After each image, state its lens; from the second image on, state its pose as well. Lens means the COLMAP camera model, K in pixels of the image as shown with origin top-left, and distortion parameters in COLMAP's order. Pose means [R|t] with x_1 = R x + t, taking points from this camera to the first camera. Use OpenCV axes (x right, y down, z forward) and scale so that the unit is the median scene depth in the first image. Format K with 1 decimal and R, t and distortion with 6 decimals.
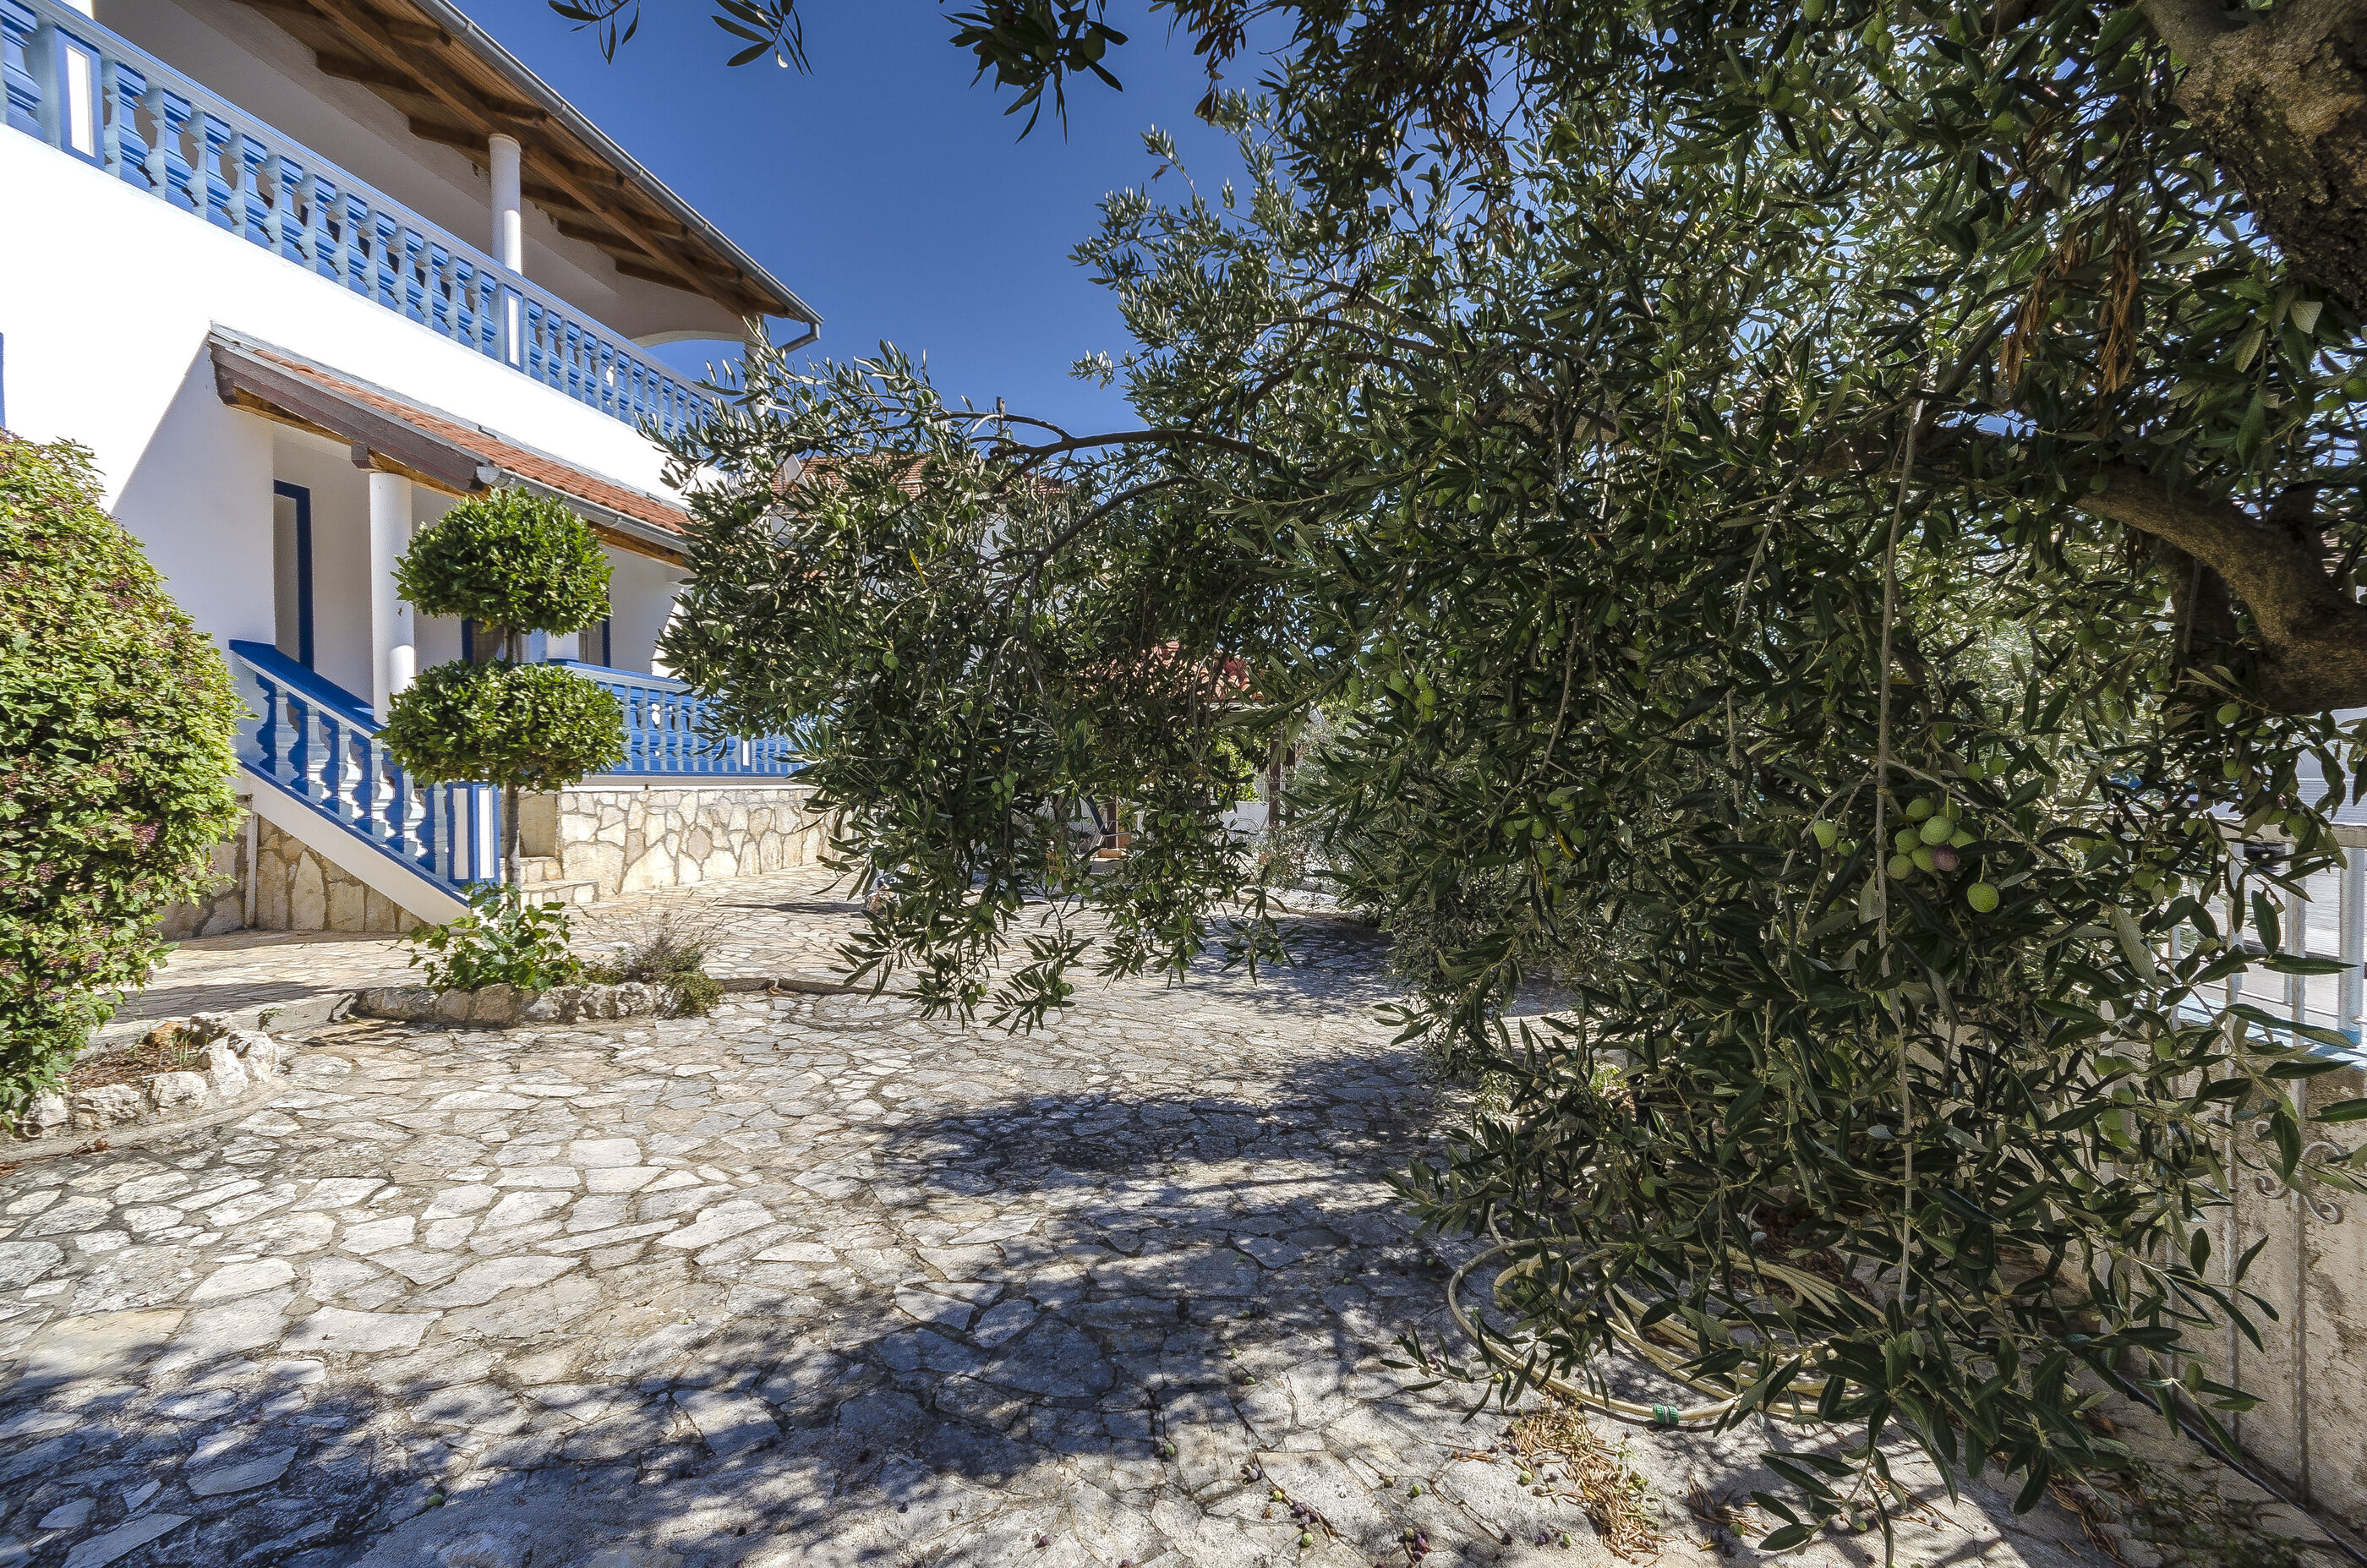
lens RADIAL K [[1032.0, 0, 1199.3], [0, 1032.0, 788.3], [0, 0, 1]] dist [-0.000911, -0.001055]
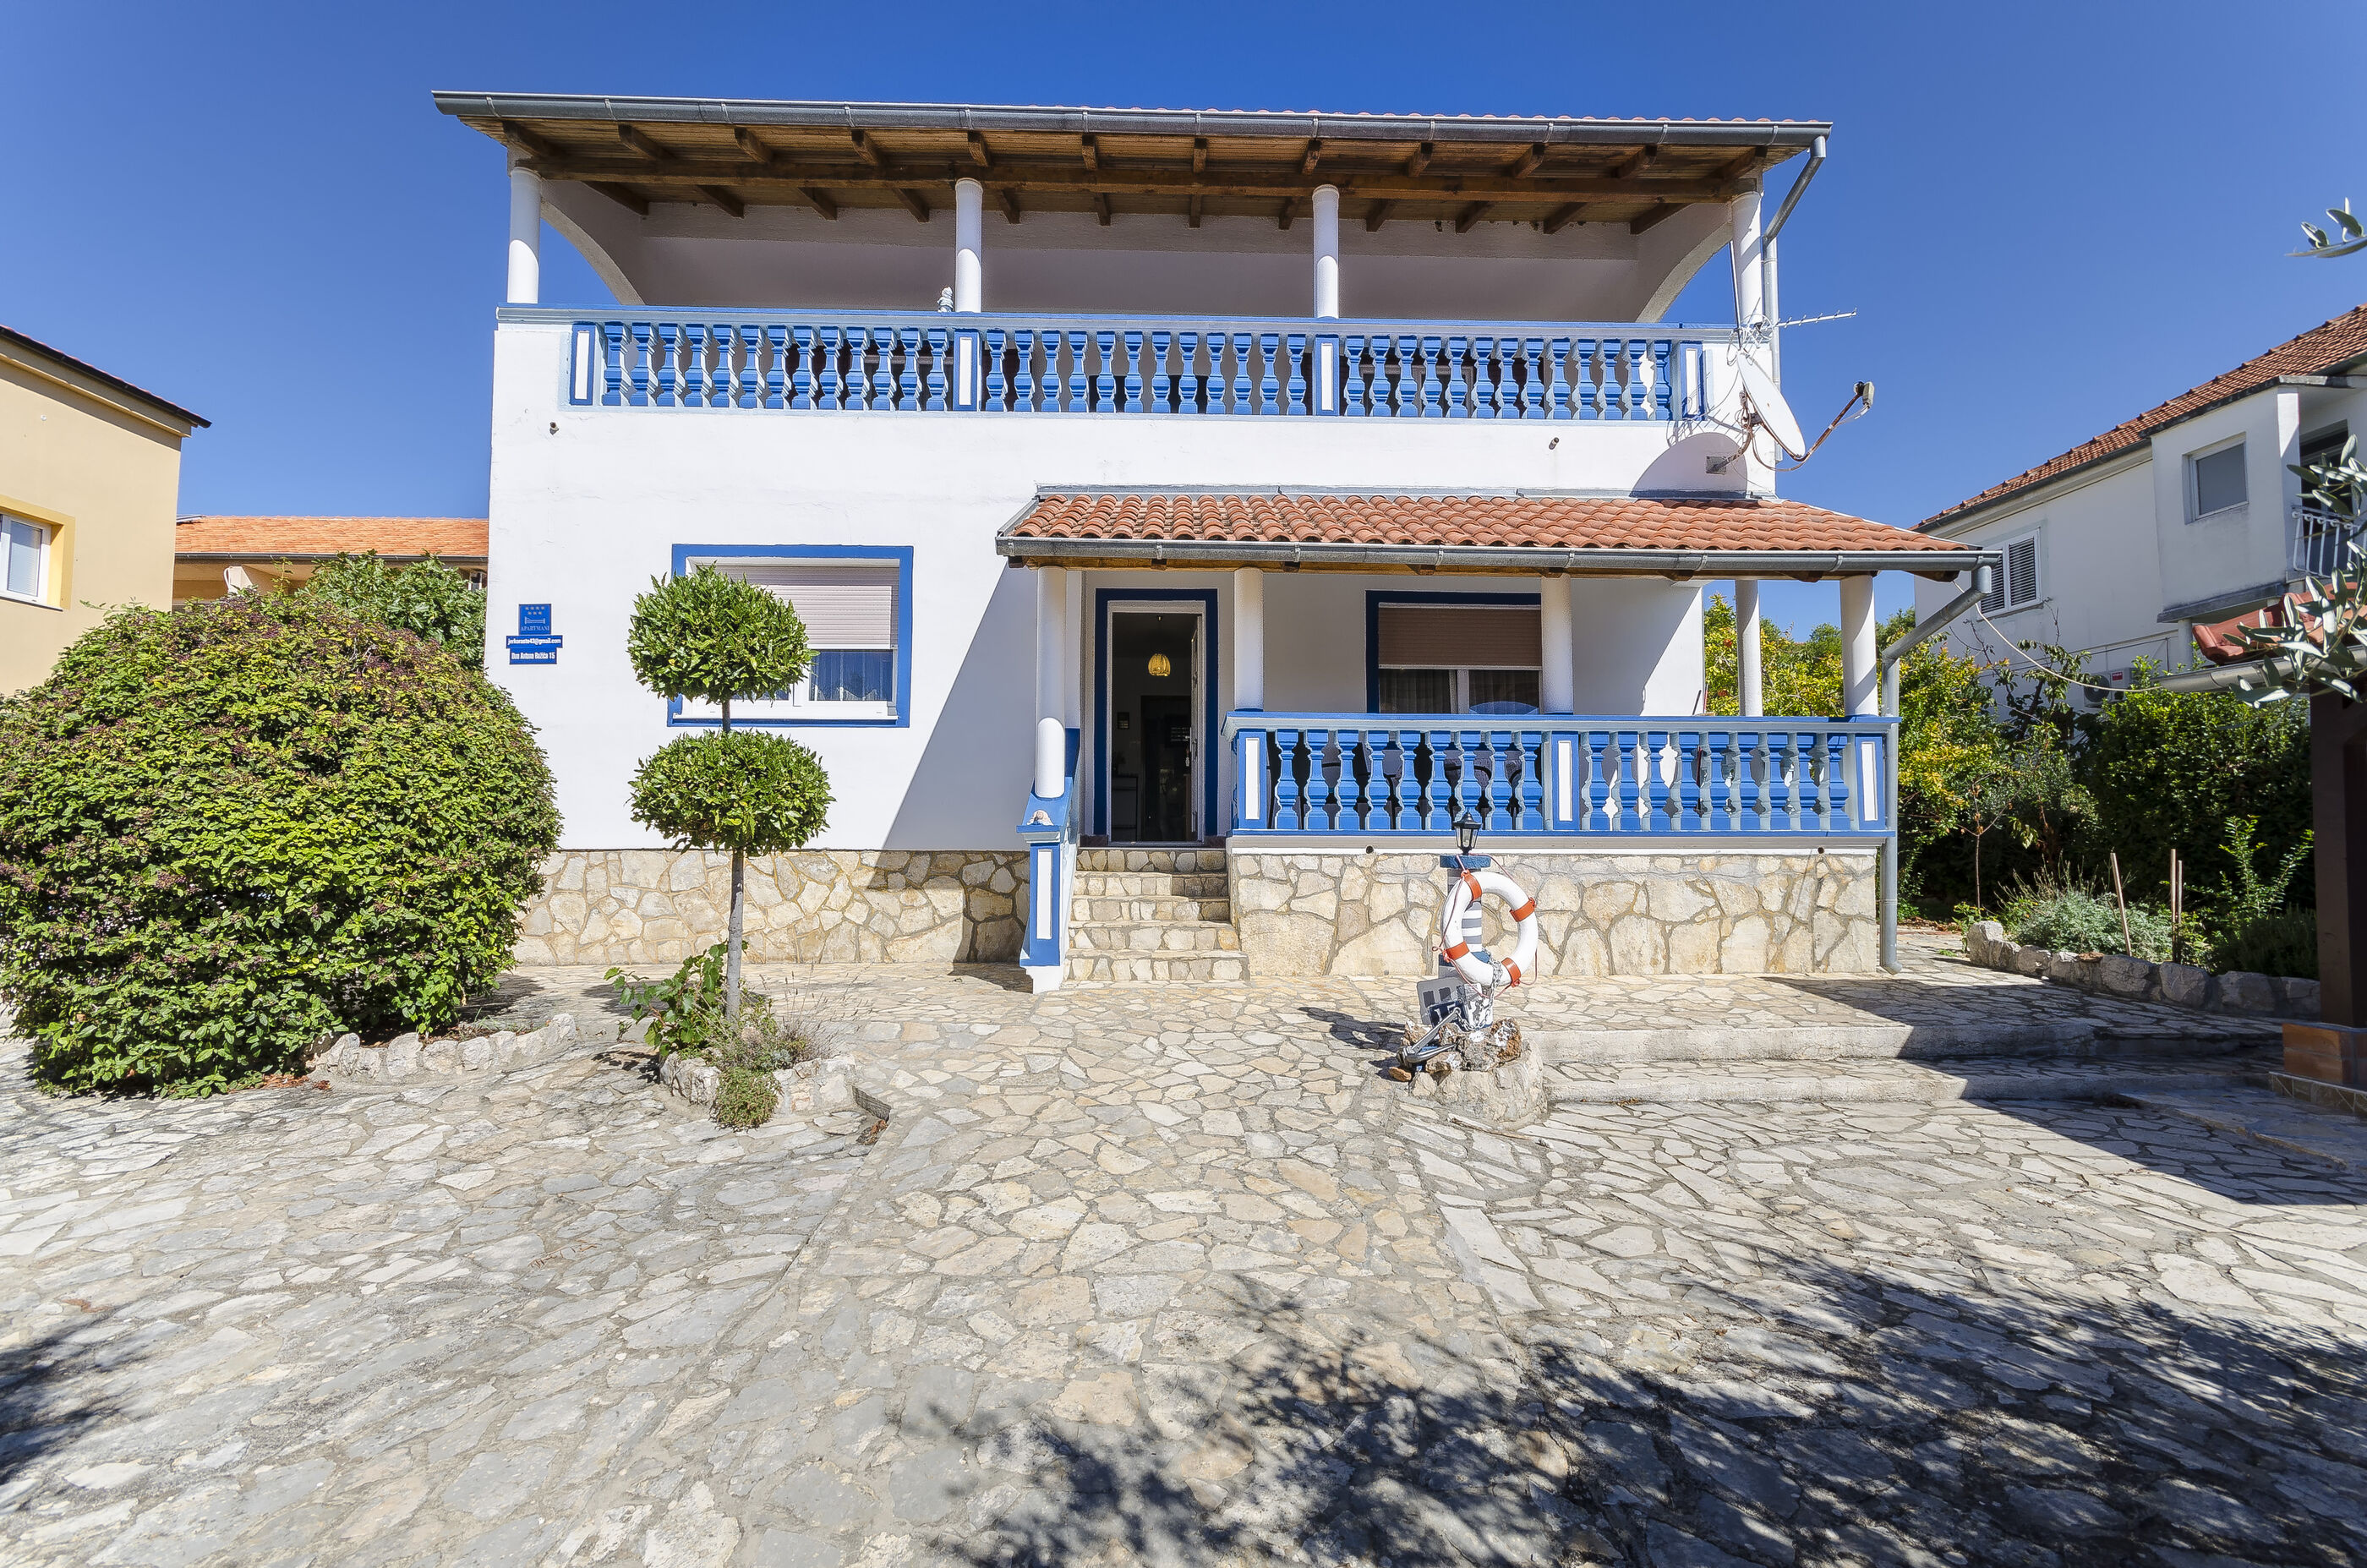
lens RADIAL K [[1030.4, 0, 1183.5], [0, 1030.4, 784.0], [0, 0, 1]] dist [0.012118, -0.000394]
pose [[0.193493, -0.049425, -0.979856, 0.335652], [-0.008479, 0.998609, -0.052045, -0.013057], [0.981065, 0.018379, 0.192804, 0.949963]]
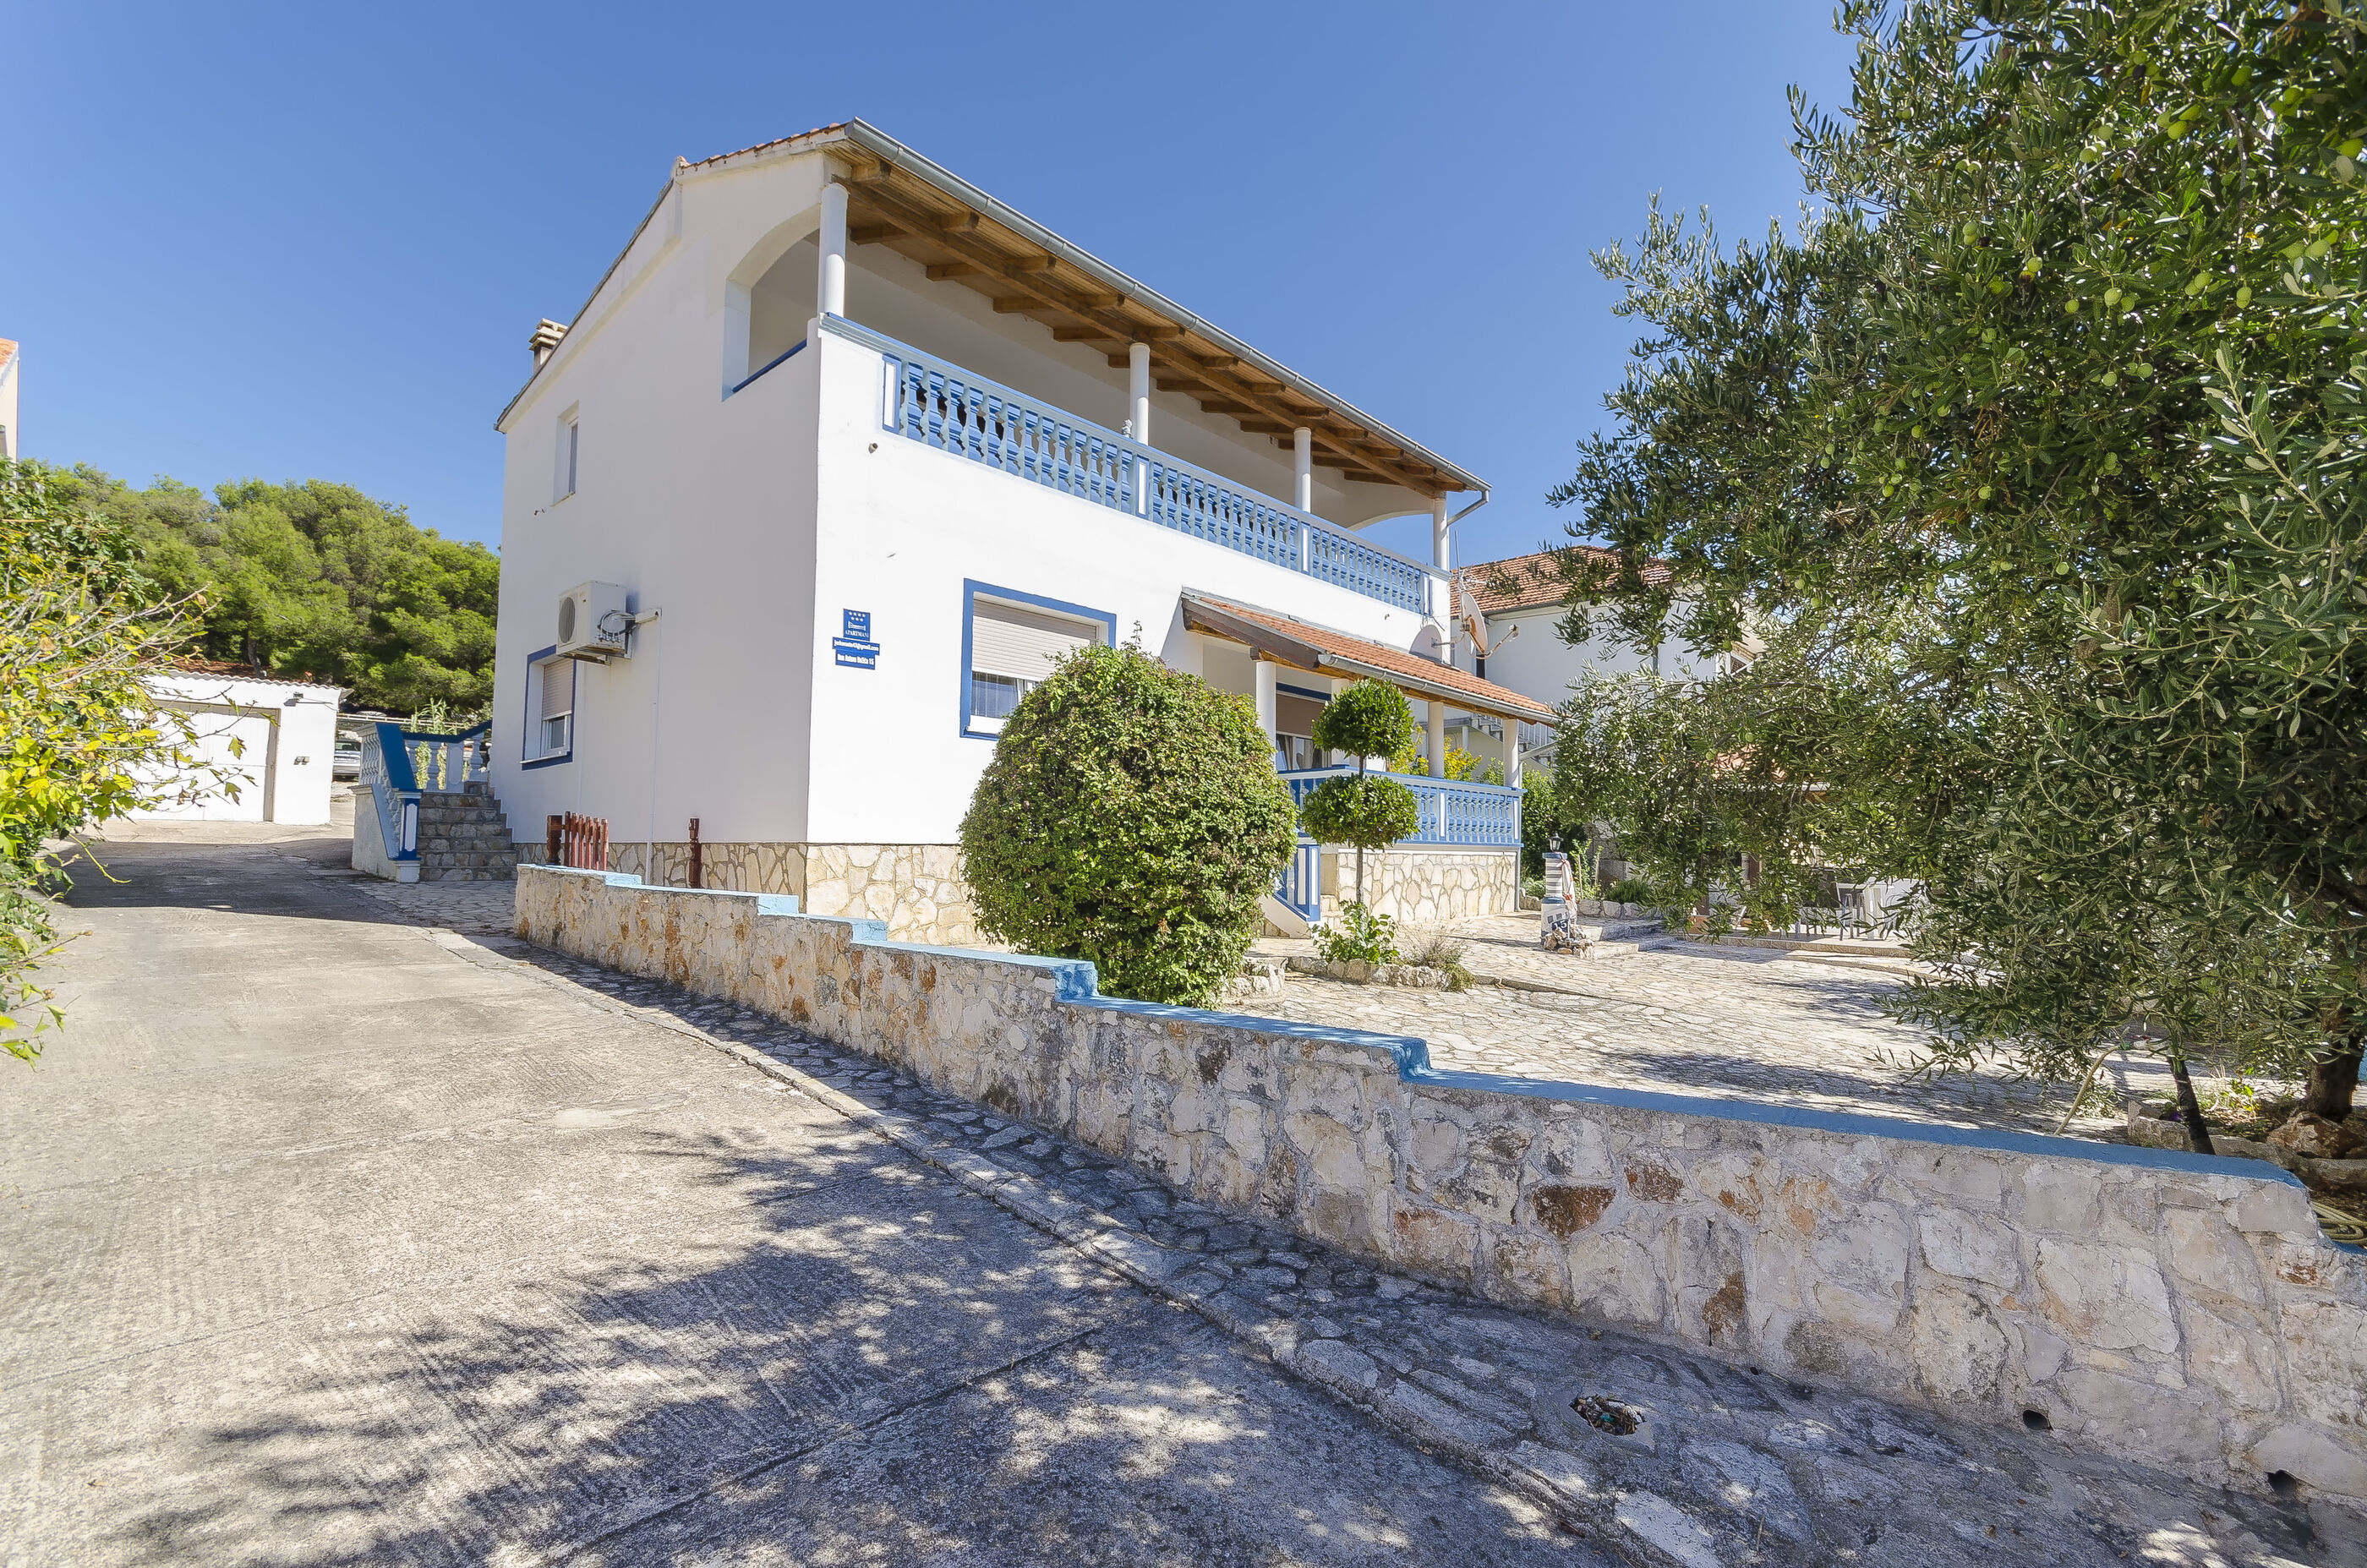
lens RADIAL K [[1032.0, 0, 1199.3], [0, 1032.0, 788.3], [0, 0, 1]] dist [-0.000911, -0.001055]
pose [[0.838063, -0.018049, -0.545274, 0.040628], [-0.020747, 0.997675, -0.064912, 0.014432], [0.545178, 0.065713, 0.835741, -0.459728]]
